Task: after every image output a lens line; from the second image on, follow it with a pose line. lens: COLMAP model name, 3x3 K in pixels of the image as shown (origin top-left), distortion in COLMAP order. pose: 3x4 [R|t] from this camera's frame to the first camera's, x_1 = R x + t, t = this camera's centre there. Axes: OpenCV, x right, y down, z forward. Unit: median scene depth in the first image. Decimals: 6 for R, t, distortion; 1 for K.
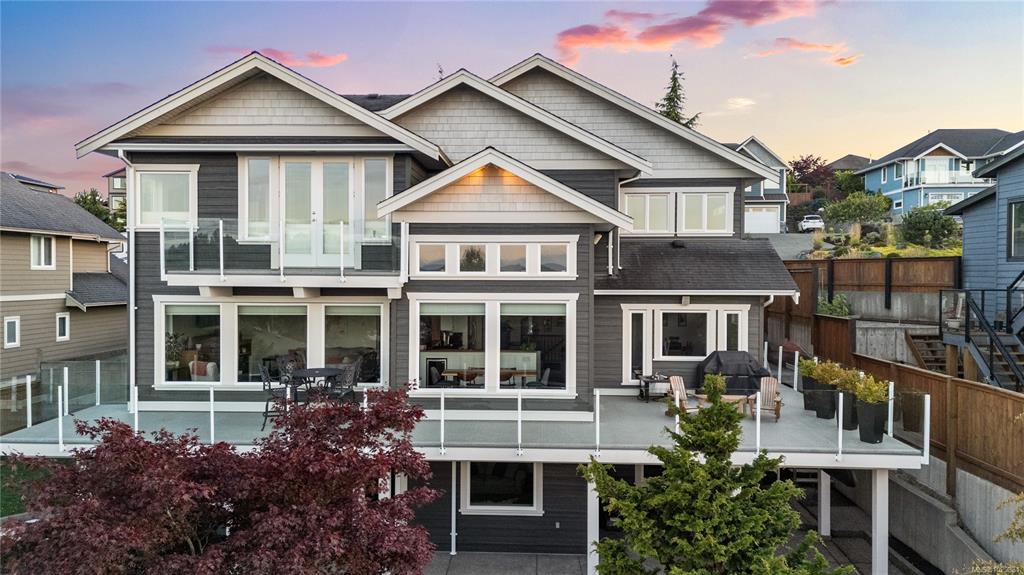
lens RADIAL K [[750.2, 0, 512.0], [0, 750.2, 287.5], [0, 0, 1]] dist [0.029904, -0.009924]
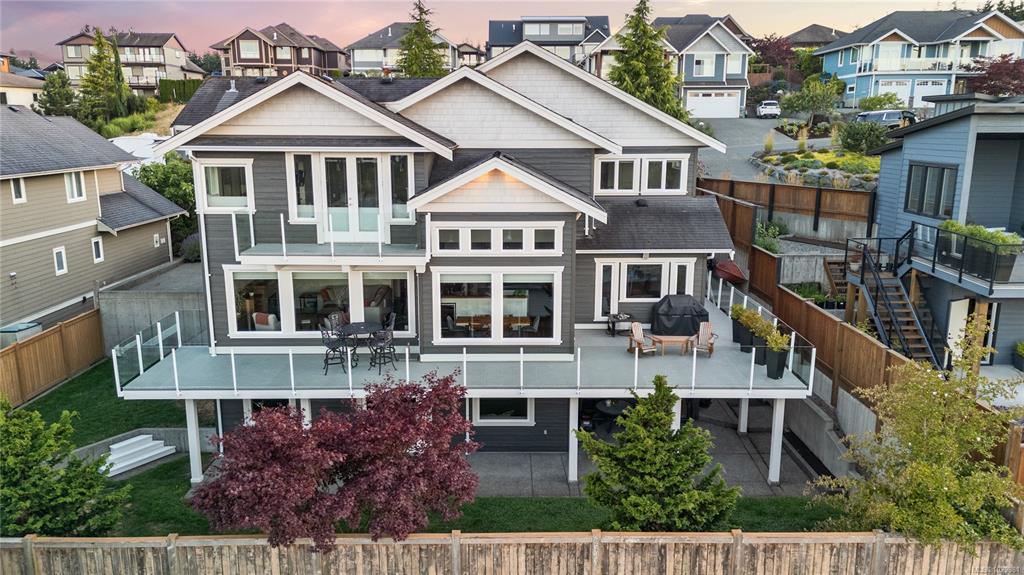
lens RADIAL K [[750.2, 0, 512.0], [0, 750.2, 287.5], [0, 0, 1]] dist [0.029904, -0.009924]
pose [[0.998761, -0.013528, 0.047893, -0.056056], [0.003935, 0.980799, 0.194982, -0.186943], [-0.049611, -0.194552, 0.979637, -0.241028]]
